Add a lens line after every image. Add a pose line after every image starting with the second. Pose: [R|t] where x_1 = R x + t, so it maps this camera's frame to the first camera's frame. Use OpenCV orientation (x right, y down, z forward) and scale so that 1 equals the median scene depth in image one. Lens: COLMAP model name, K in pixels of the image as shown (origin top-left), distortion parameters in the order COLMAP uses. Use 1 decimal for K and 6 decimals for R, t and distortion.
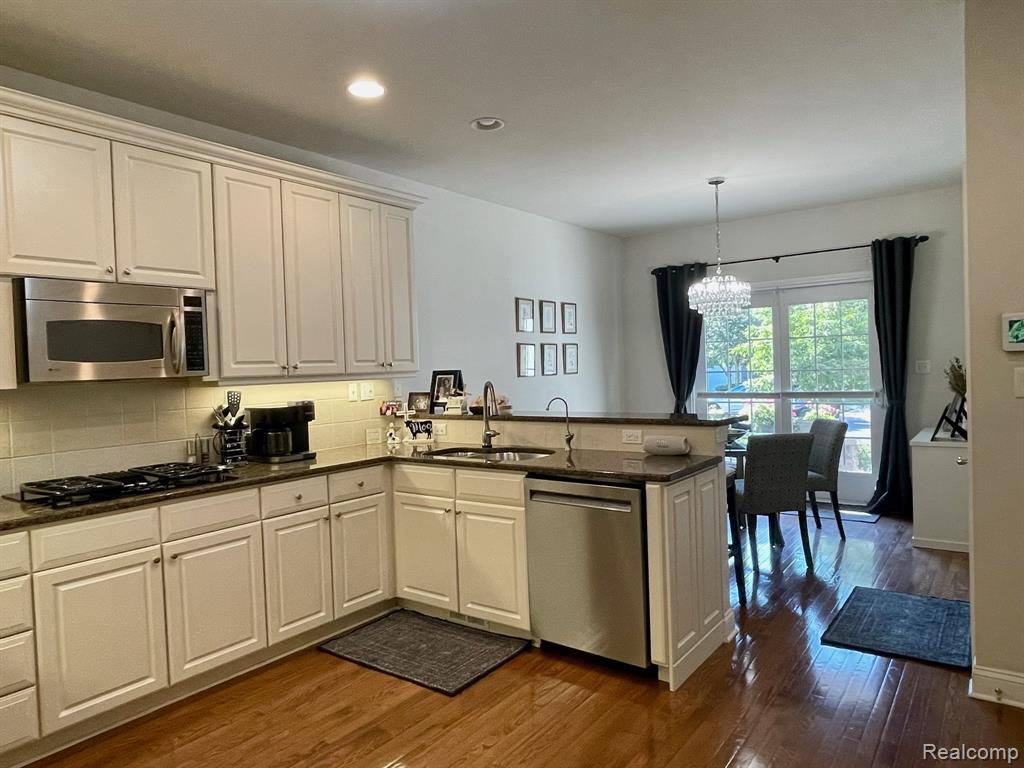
lens RADIAL K [[627.4, 0, 512.0], [0, 627.4, 384.0], [0, 0, 1]] dist [-0.050299, -0.002856]
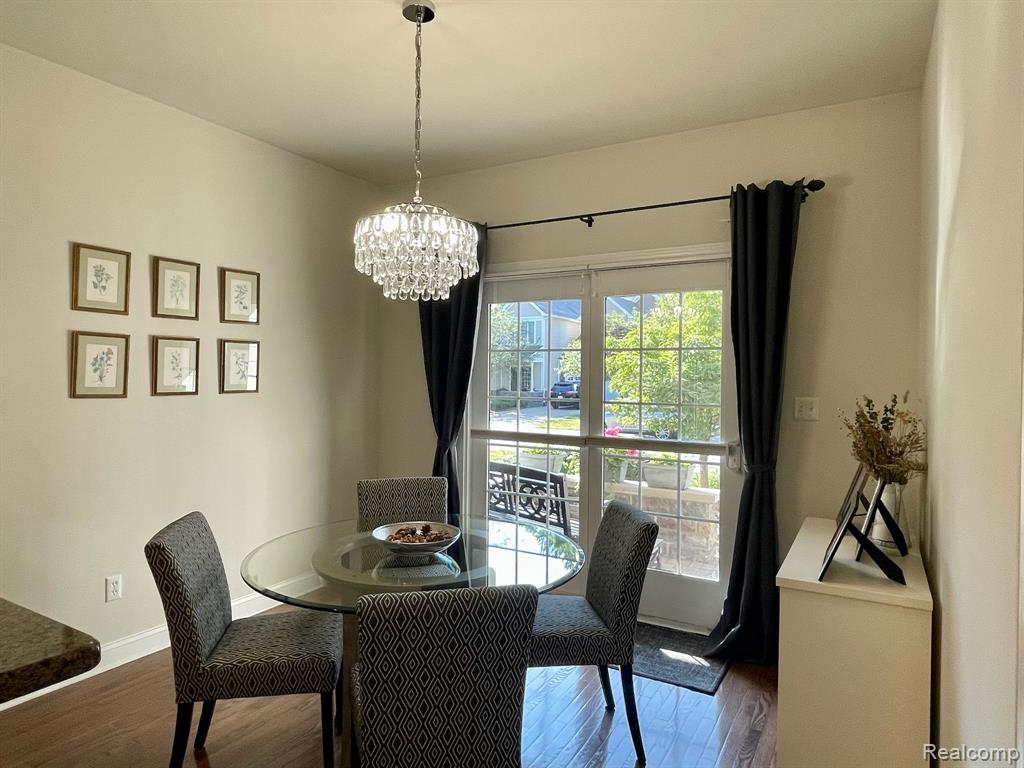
lens RADIAL K [[627.4, 0, 512.0], [0, 627.4, 384.0], [0, 0, 1]] dist [-0.050299, -0.002856]
pose [[0.986191, 0.044341, 0.159564, 0.288953], [-0.041992, 0.998955, -0.018063, -0.027822], [-0.160198, 0.011113, 0.987022, 0.446036]]
